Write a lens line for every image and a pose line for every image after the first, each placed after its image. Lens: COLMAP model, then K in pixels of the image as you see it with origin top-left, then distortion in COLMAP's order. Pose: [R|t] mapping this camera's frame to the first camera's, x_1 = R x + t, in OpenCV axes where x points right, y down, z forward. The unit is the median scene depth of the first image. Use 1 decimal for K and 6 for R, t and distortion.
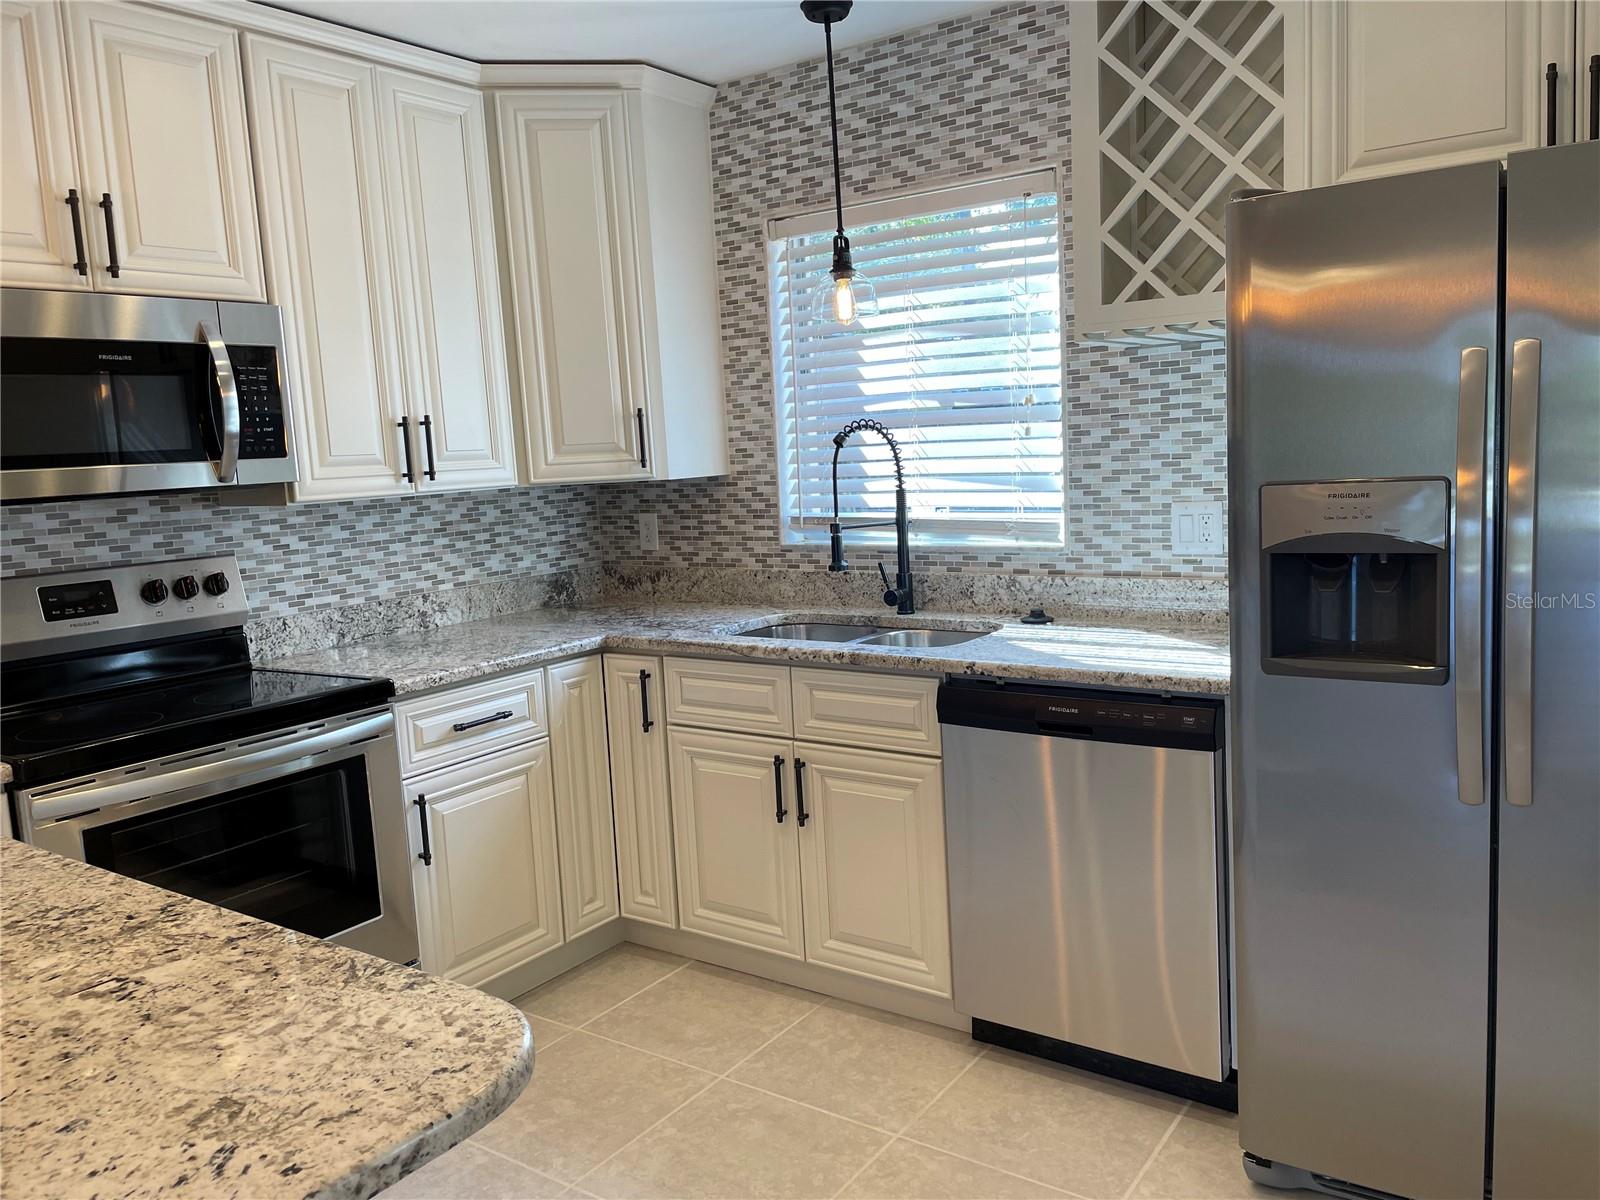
lens RADIAL K [[1208.0, 0, 810.8], [0, 1208.0, 595.7], [0, 0, 1]] dist [0.098159, -0.129525]
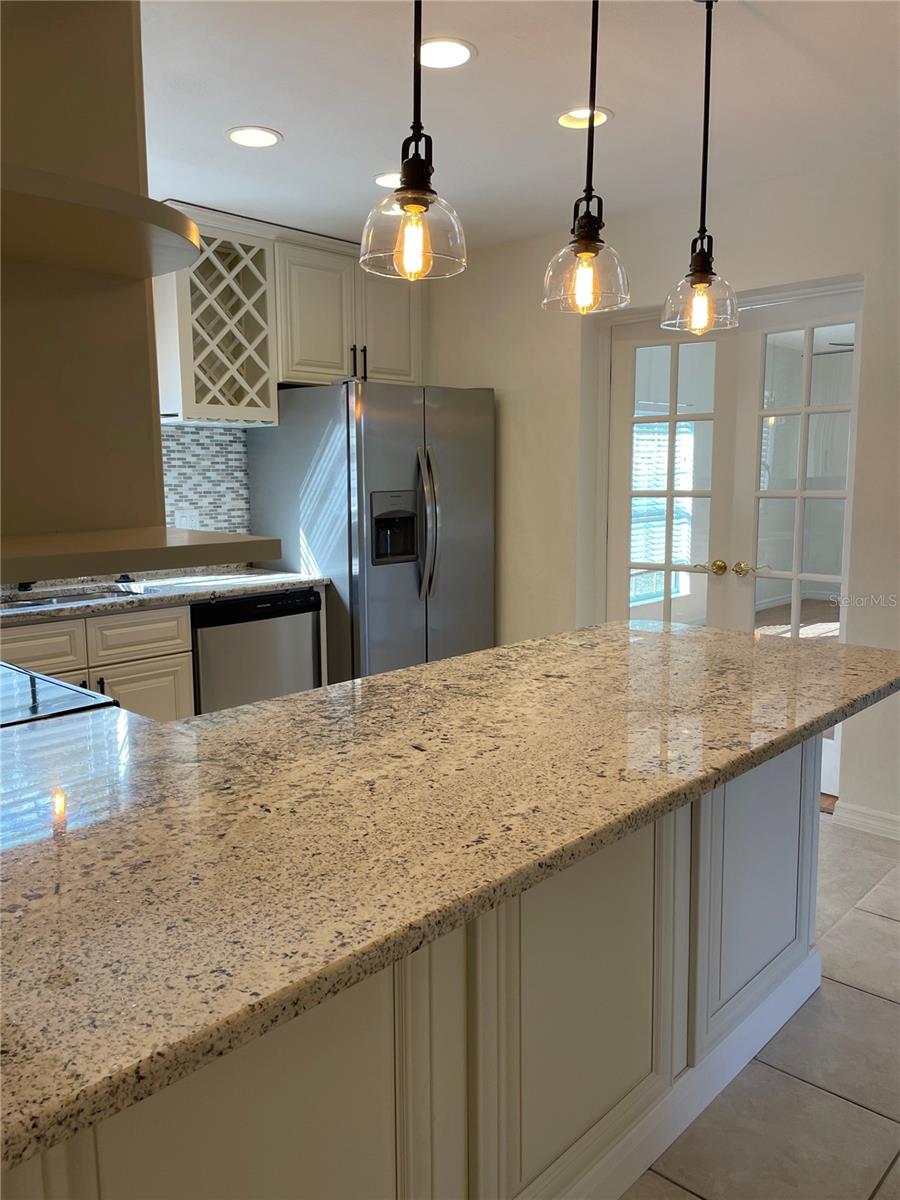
lens RADIAL K [[906.0, 0, 447.8], [0, 906.0, 593.3], [0, 0, 1]] dist [0.098159, -0.129525]
pose [[0.138840, -0.082300, 0.986889, -0.980191], [0.124869, 0.990042, 0.064996, 0.010534], [-0.982411, 0.114207, 0.147734, 0.371356]]
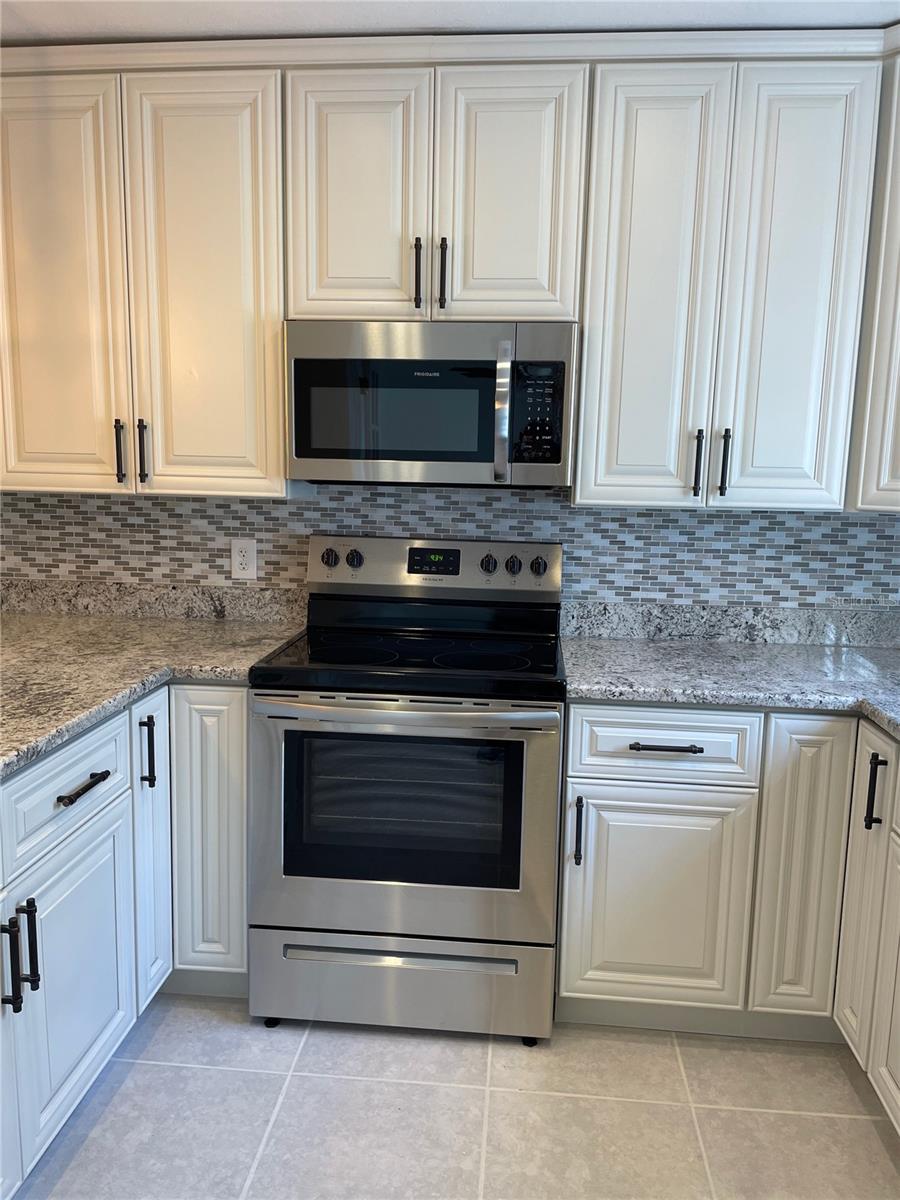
lens RADIAL K [[906.0, 0, 449.5], [0, 906.0, 603.4], [0, 0, 1]] dist [0.098159, -0.129525]
pose [[0.501111, 0.195214, -0.843077, 0.216167], [-0.157795, 0.978504, 0.132781, -0.073212], [0.850875, 0.066495, 0.521143, 0.438341]]
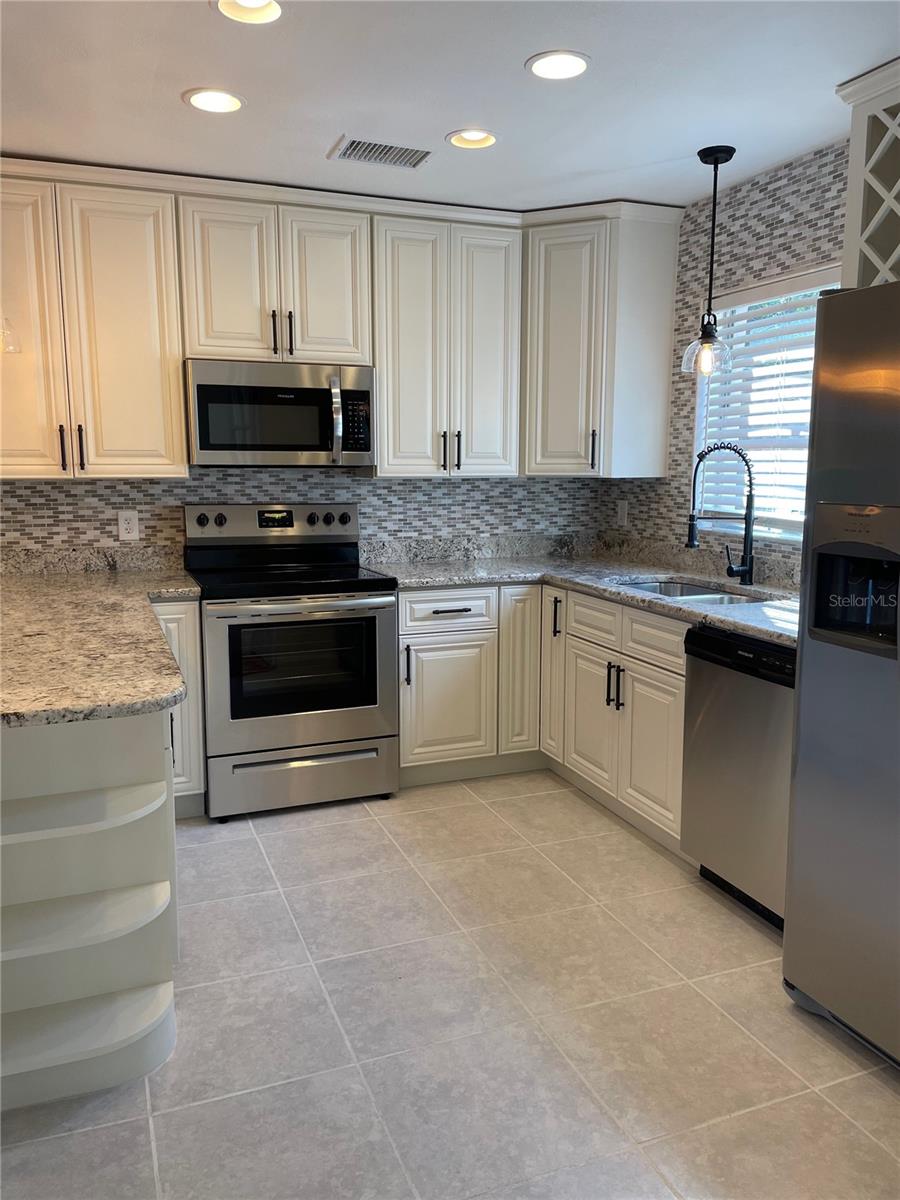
lens RADIAL K [[906.0, 0, 448.6], [0, 906.0, 595.0], [0, 0, 1]] dist [0.098159, -0.129525]
pose [[0.832689, 0.133902, -0.537308, 0.382230], [-0.114991, 0.990984, 0.068756, -0.006597], [0.541670, 0.004533, 0.840579, -0.069904]]
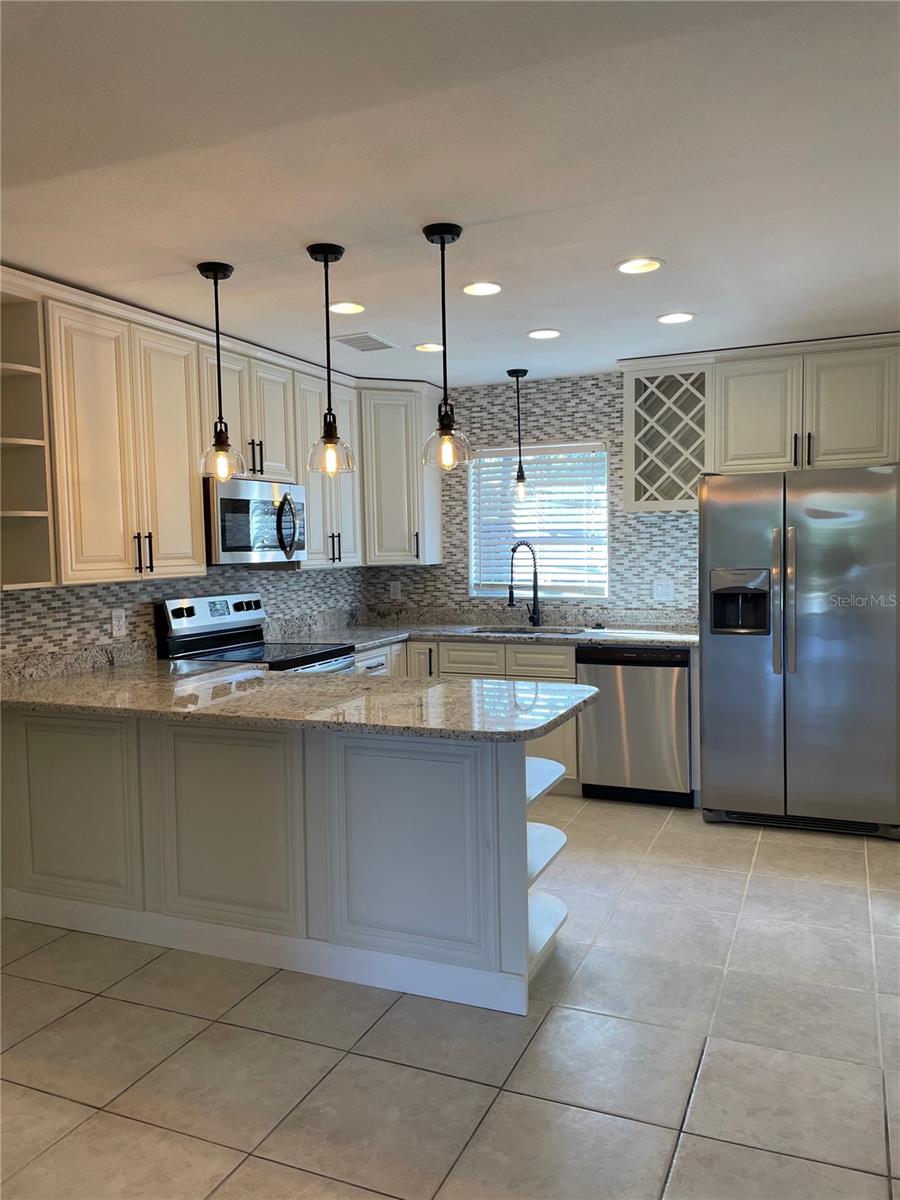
lens RADIAL K [[906.0, 0, 457.3], [0, 906.0, 596.8], [0, 0, 1]] dist [0.098159, -0.129525]
pose [[0.976723, 0.022621, 0.213310, -0.454378], [-0.006573, 0.997113, -0.075647, 0.094026], [-0.214406, 0.072484, 0.974051, -0.661708]]
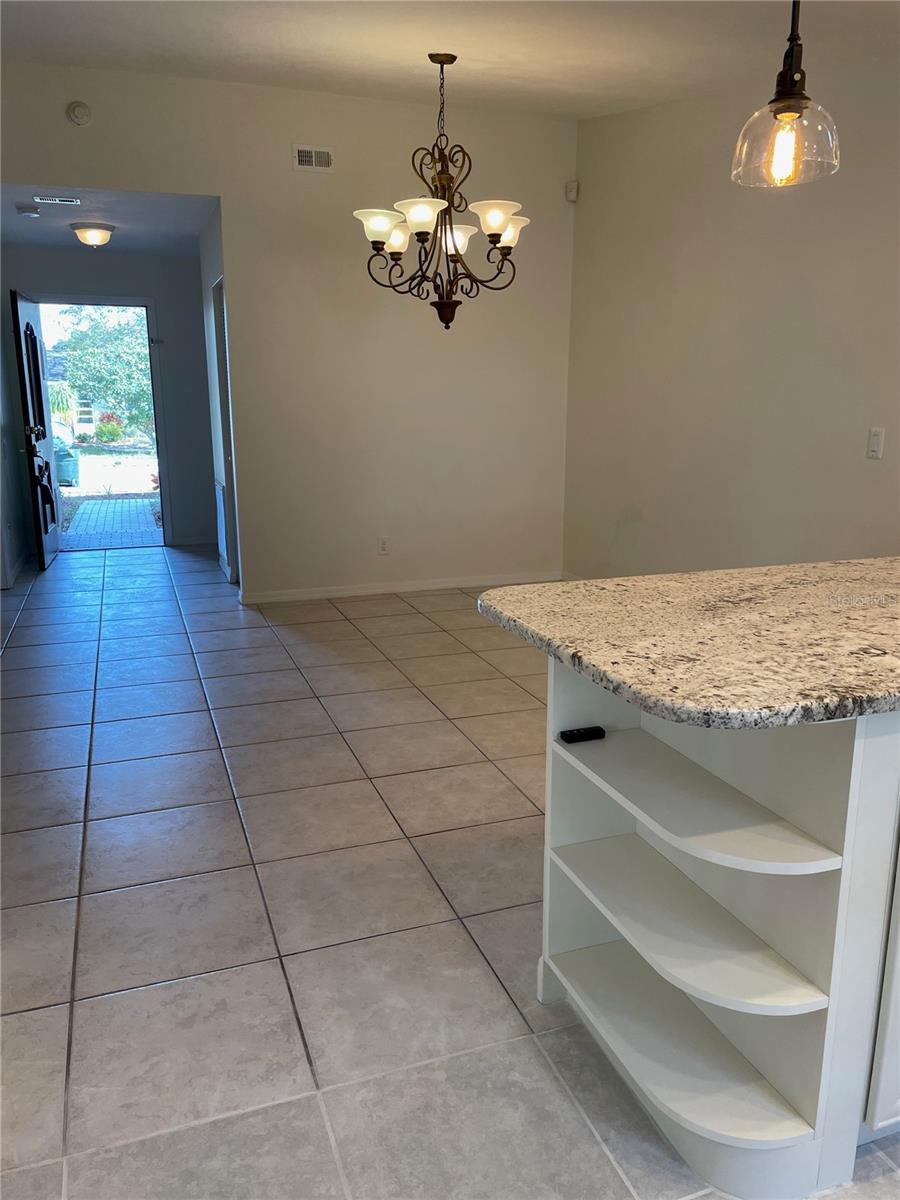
lens RADIAL K [[906.0, 0, 456.7], [0, 906.0, 603.4], [0, 0, 1]] dist [0.098159, -0.129525]
pose [[-0.566739, 0.236627, -0.789186, 0.294508], [-0.074945, 0.939092, 0.335395, -0.053392], [0.820481, 0.249227, -0.514486, 0.436990]]
